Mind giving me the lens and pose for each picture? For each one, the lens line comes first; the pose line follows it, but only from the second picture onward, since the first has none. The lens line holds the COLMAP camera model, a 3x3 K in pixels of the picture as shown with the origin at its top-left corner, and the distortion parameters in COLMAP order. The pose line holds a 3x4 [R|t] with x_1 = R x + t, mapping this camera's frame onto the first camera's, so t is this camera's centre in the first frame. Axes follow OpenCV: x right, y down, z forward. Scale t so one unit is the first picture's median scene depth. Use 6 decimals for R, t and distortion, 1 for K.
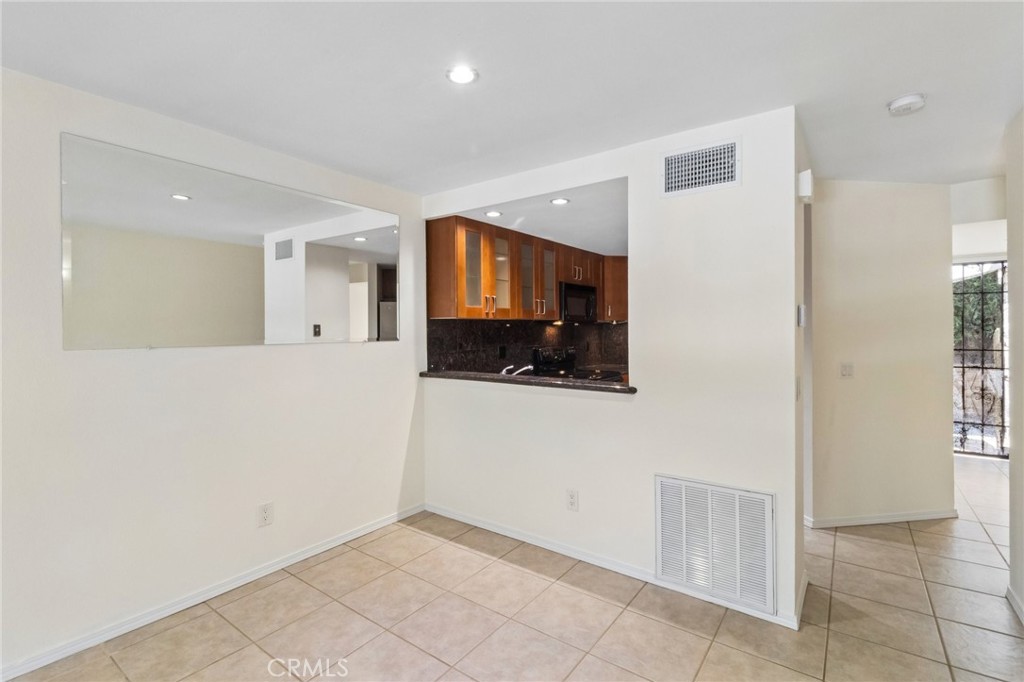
lens RADIAL K [[469.9, 0, 503.1], [0, 469.9, 334.5], [0, 0, 1]] dist [-0.000433, 0.000005]
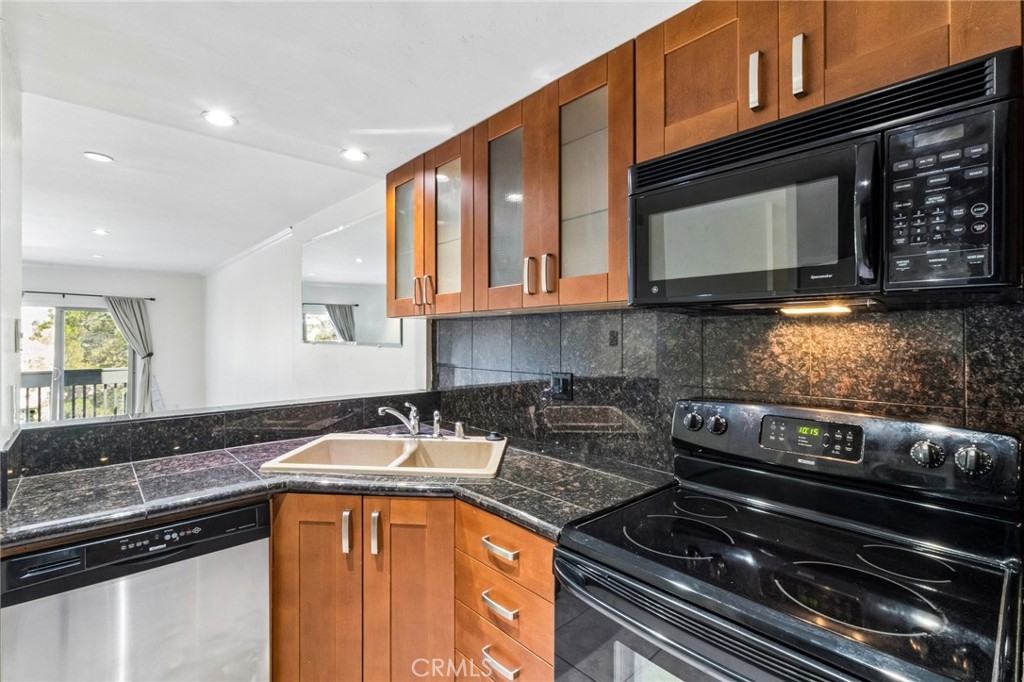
lens RADIAL K [[469.9, 0, 503.1], [0, 469.9, 334.5], [0, 0, 1]] dist [-0.000433, 0.000005]
pose [[-0.202824, 0.003694, -0.979208, 0.518501], [-0.012052, 0.999908, 0.006268, -0.015310], [0.979141, 0.013073, -0.202761, 1.211915]]
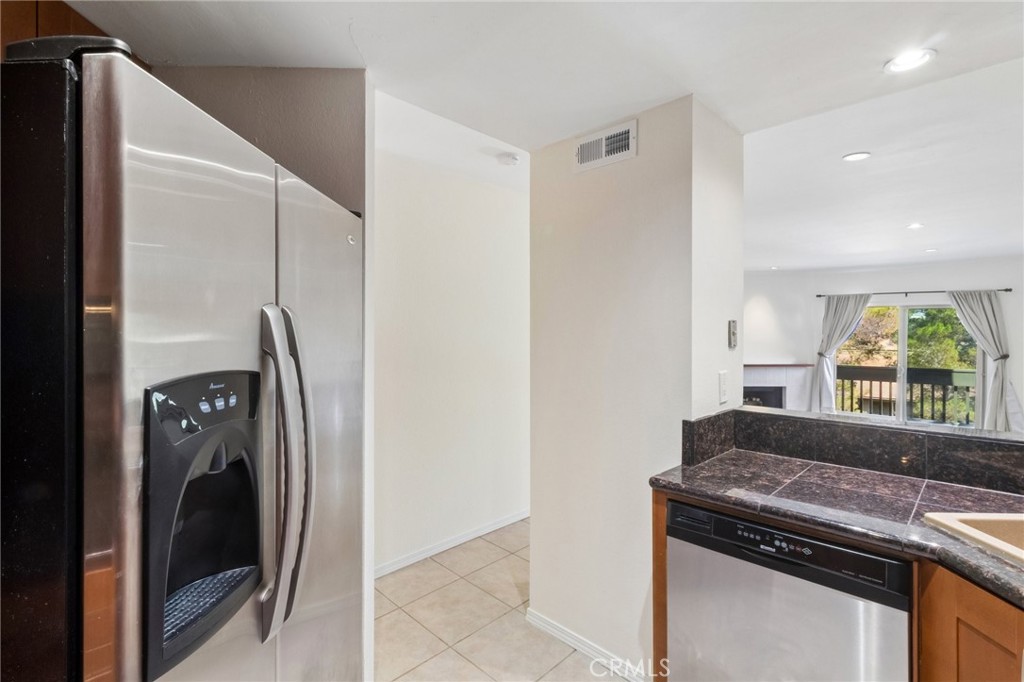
lens RADIAL K [[469.9, 0, 503.1], [0, 469.9, 334.5], [0, 0, 1]] dist [-0.000433, 0.000005]
pose [[-0.988193, 0.004644, 0.153142, 0.374384], [0.007054, 0.999860, 0.015192, -0.015402], [-0.153050, 0.016093, -0.988087, 1.257815]]
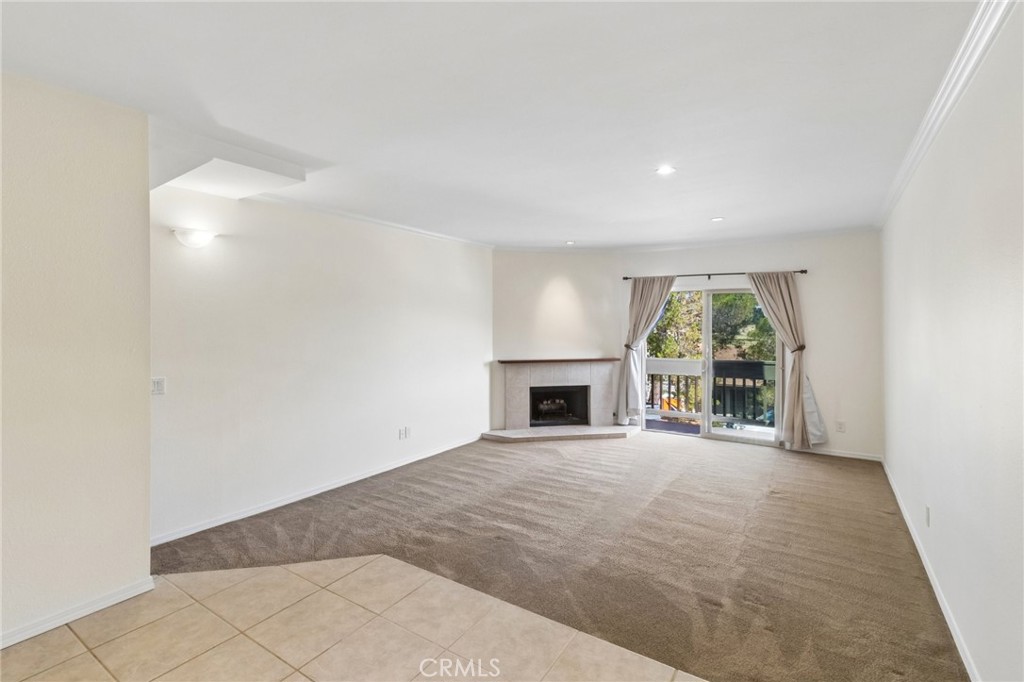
lens RADIAL K [[476.7, 0, 503.1], [0, 476.7, 315.8], [0, 0, 1]] dist [-0.001408, -0.000427]
pose [[-0.998875, 0.006034, -0.047038, -0.130850], [0.006264, 0.999969, -0.004749, 0.003237], [0.047008, -0.005038, -0.998882, 0.778401]]
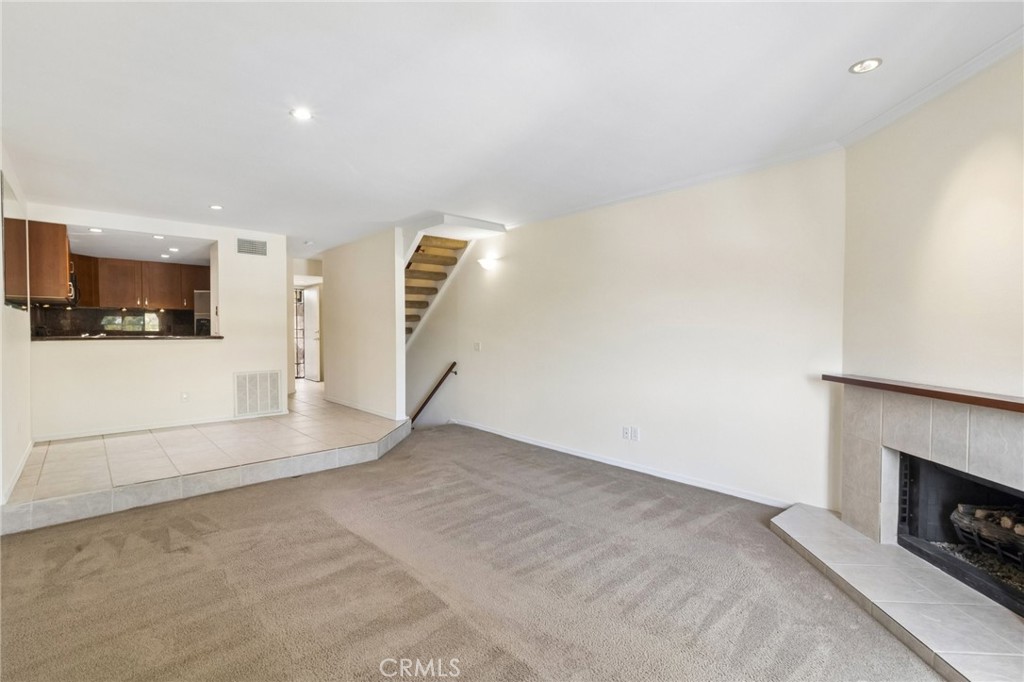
lens RADIAL K [[469.9, 0, 503.1], [0, 469.9, 334.5], [0, 0, 1]] dist [-0.000433, 0.000005]
pose [[0.199335, -0.003976, 0.979923, -1.111903], [0.009290, 0.999954, 0.002168, 0.076317], [-0.979887, 0.008672, 0.199363, -0.507493]]
